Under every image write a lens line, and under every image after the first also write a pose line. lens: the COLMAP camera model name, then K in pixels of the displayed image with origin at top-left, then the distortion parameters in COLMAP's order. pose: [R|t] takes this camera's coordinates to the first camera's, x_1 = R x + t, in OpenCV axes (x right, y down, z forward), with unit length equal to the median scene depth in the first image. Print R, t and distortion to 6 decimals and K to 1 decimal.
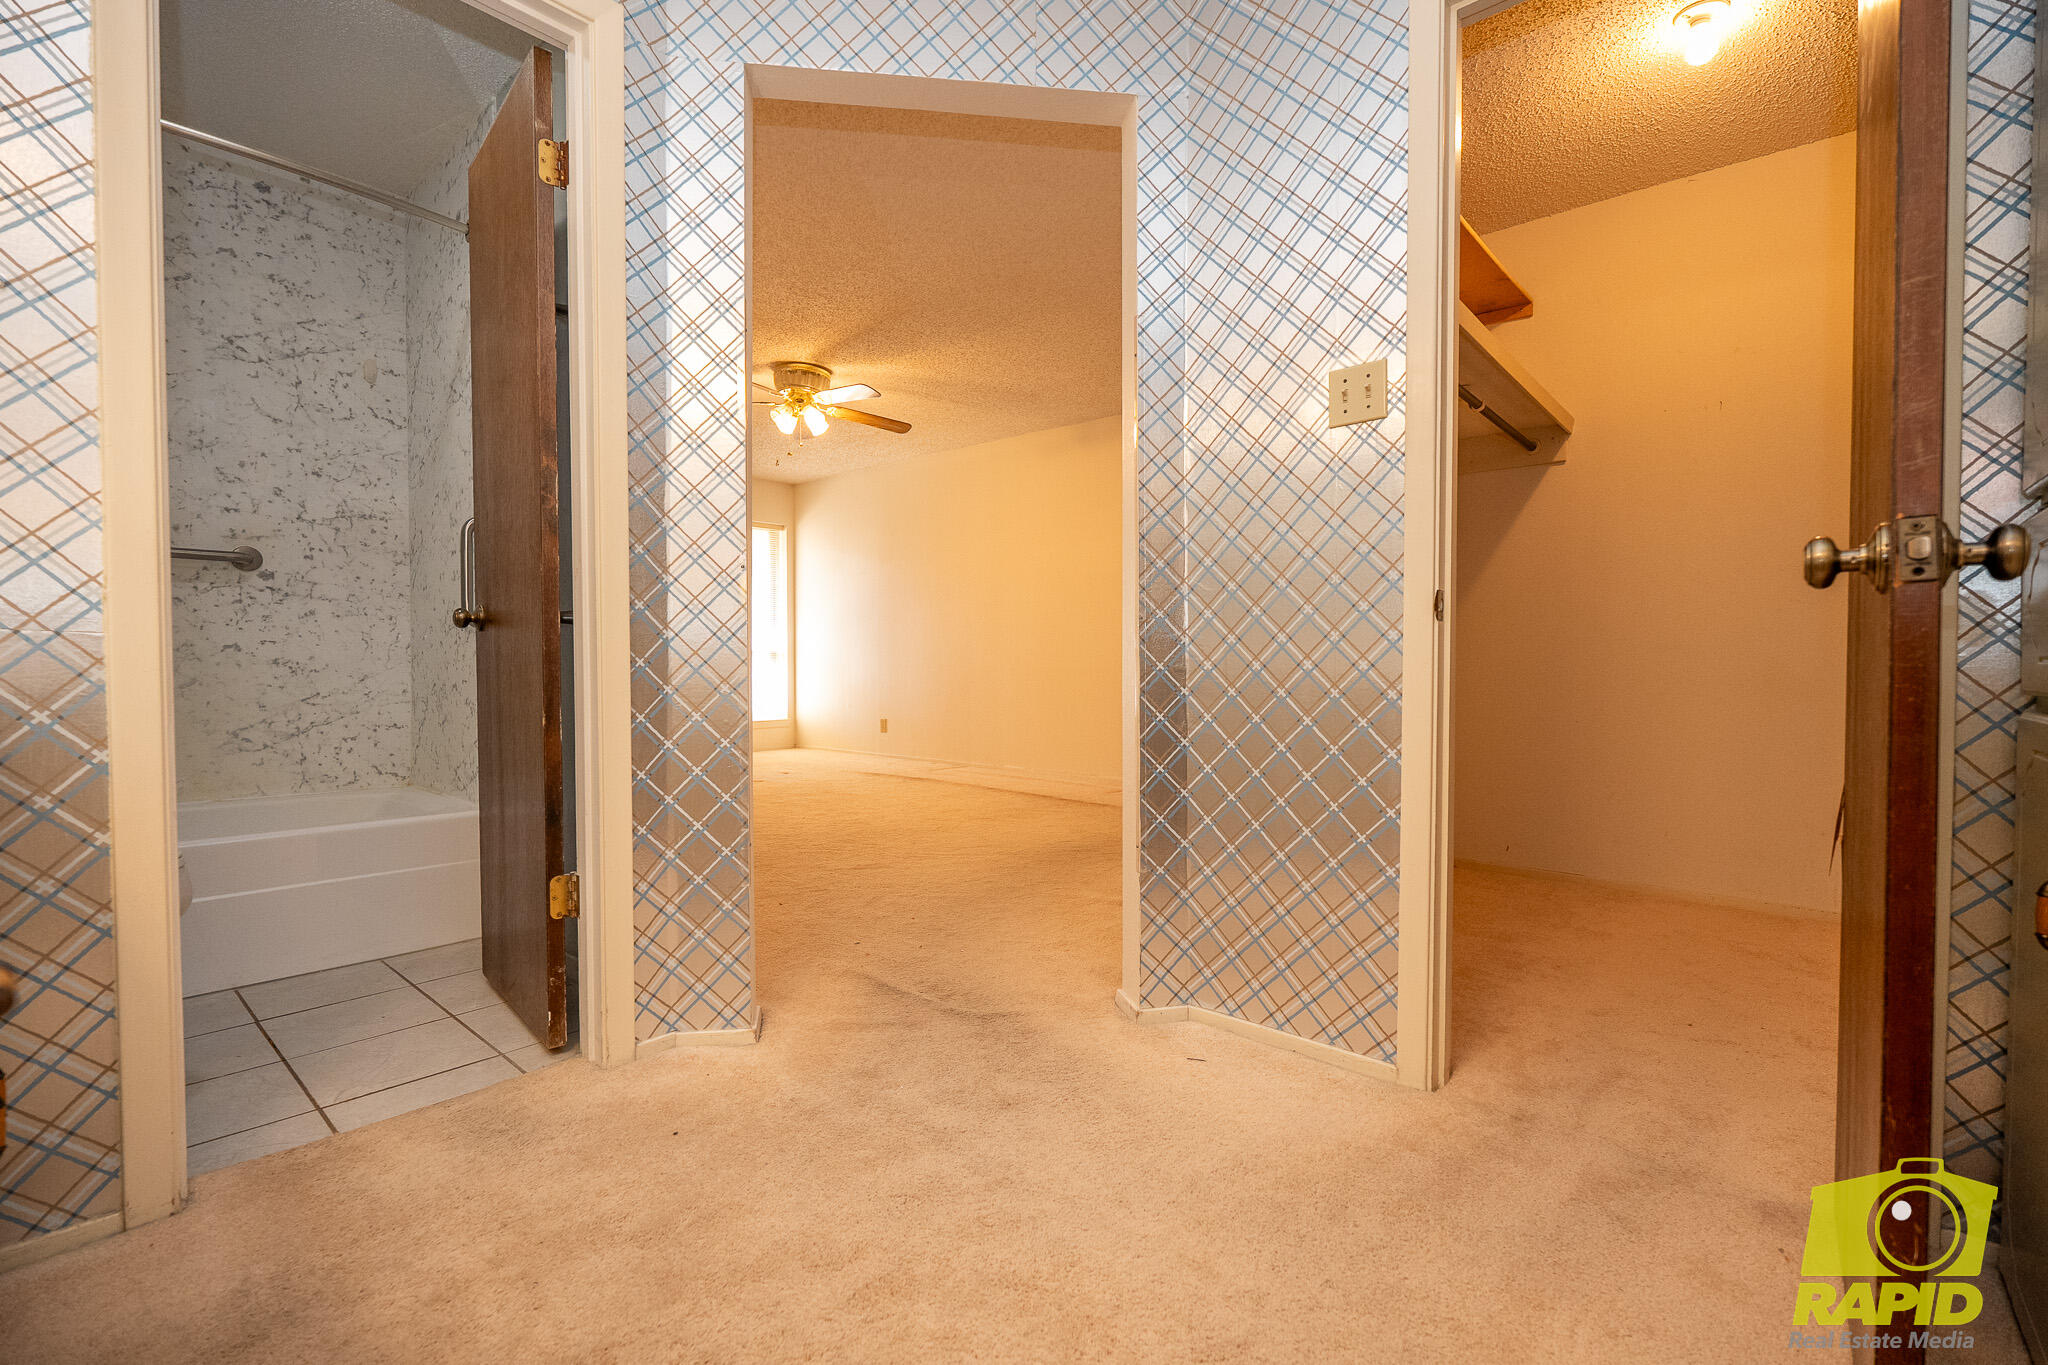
lens RADIAL K [[896.3, 0, 1024.0], [0, 896.3, 682.5], [0, 0, 1]] dist [-0.008234, 0.001935]
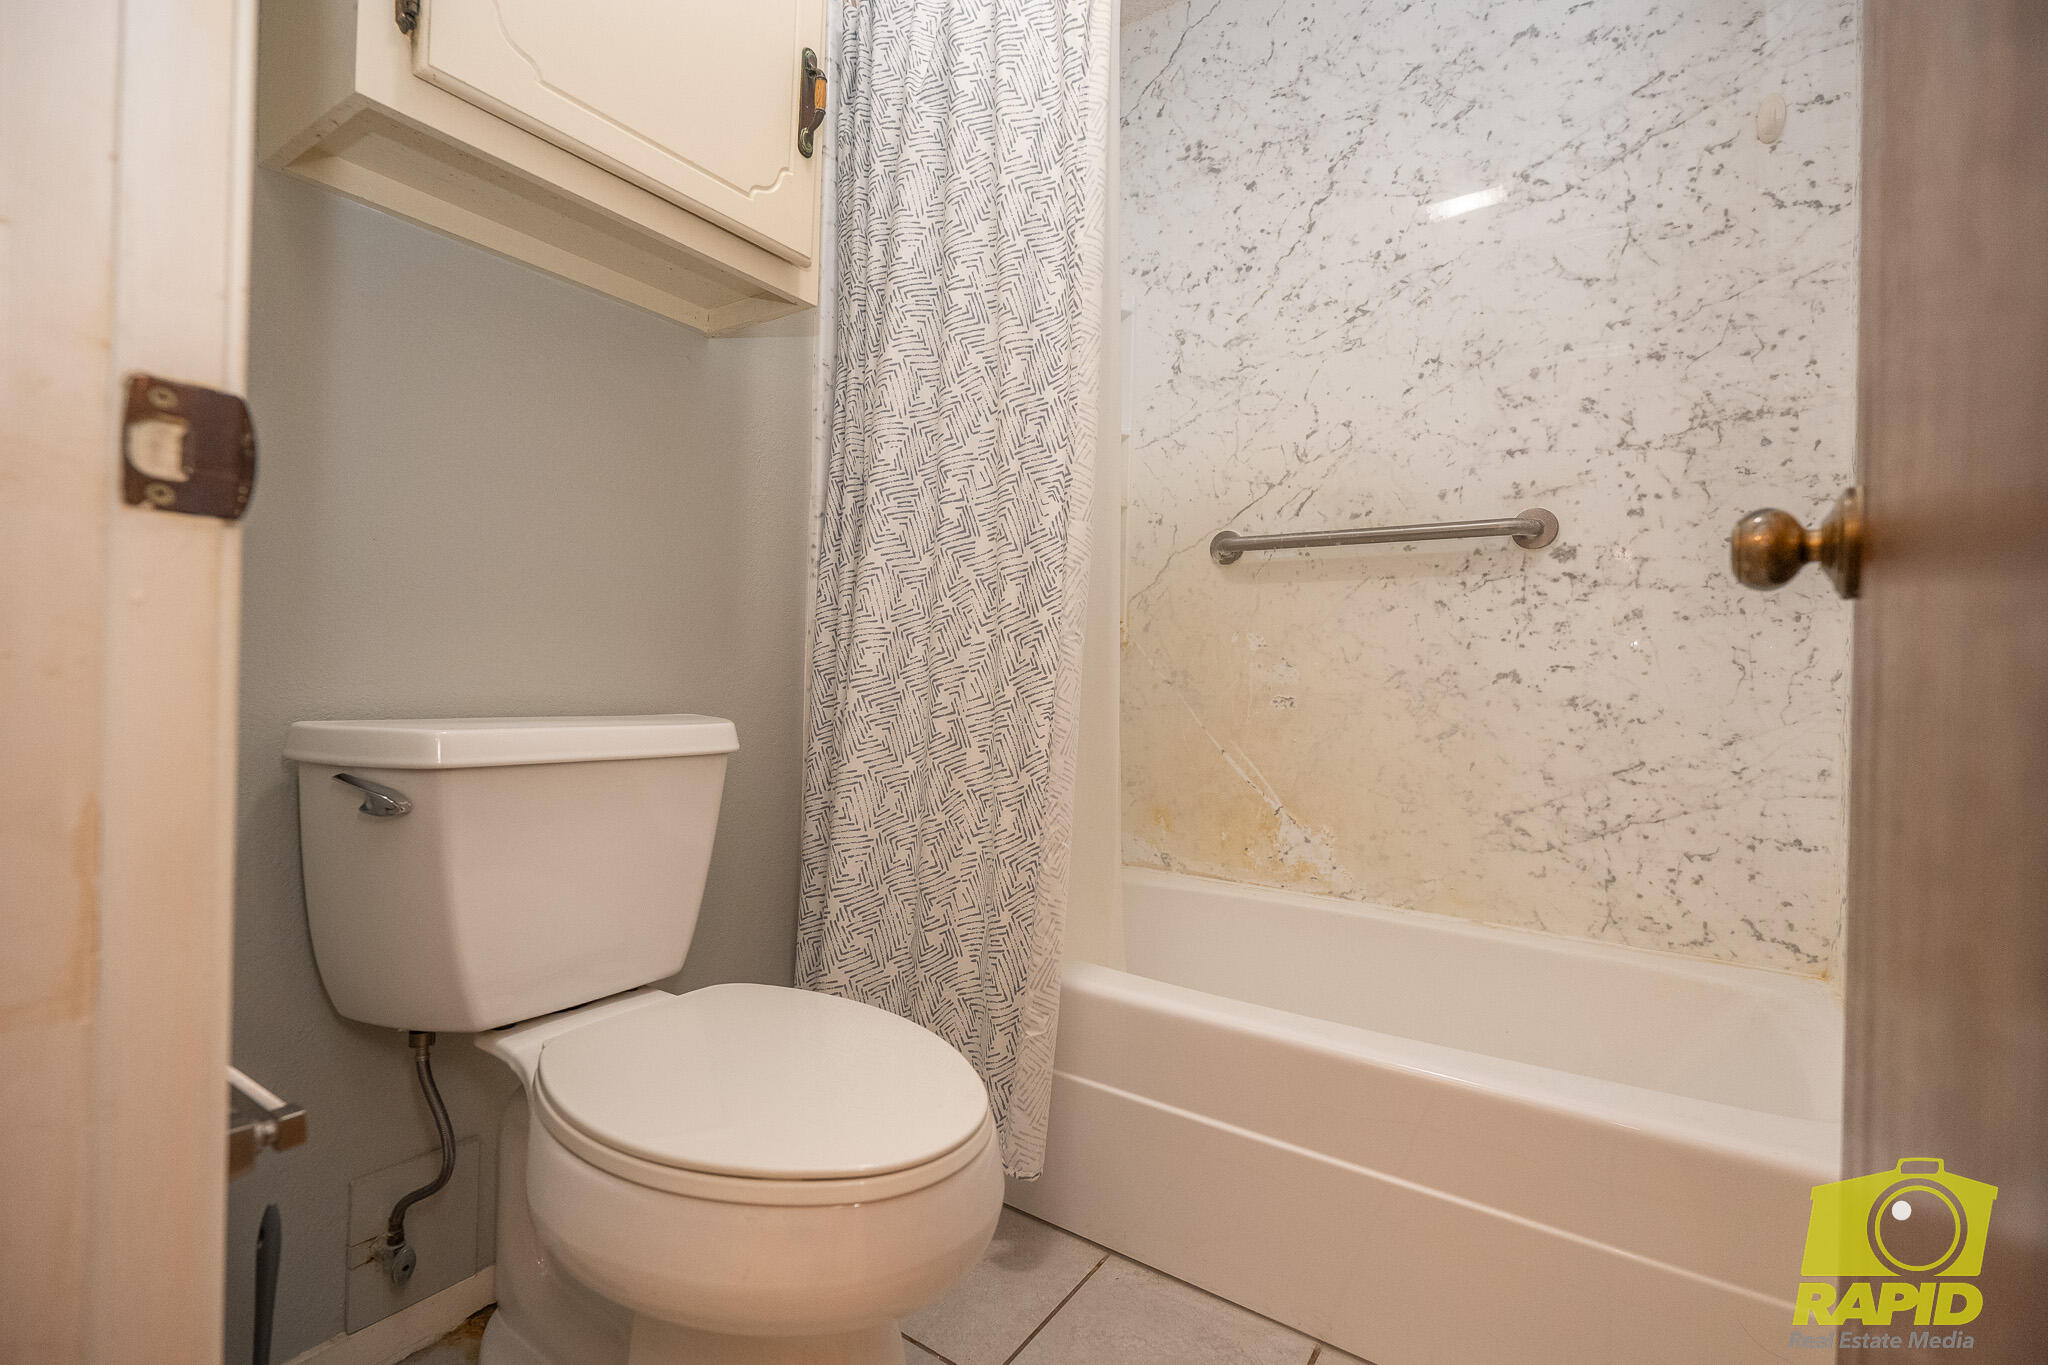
lens RADIAL K [[896.3, 0, 1024.0], [0, 896.3, 682.5], [0, 0, 1]] dist [-0.008234, 0.001935]
pose [[0.116516, 0.003294, -0.993183, -0.307419], [-0.048943, 0.998799, -0.002429, -0.017158], [0.991982, 0.048893, 0.116538, 0.578944]]
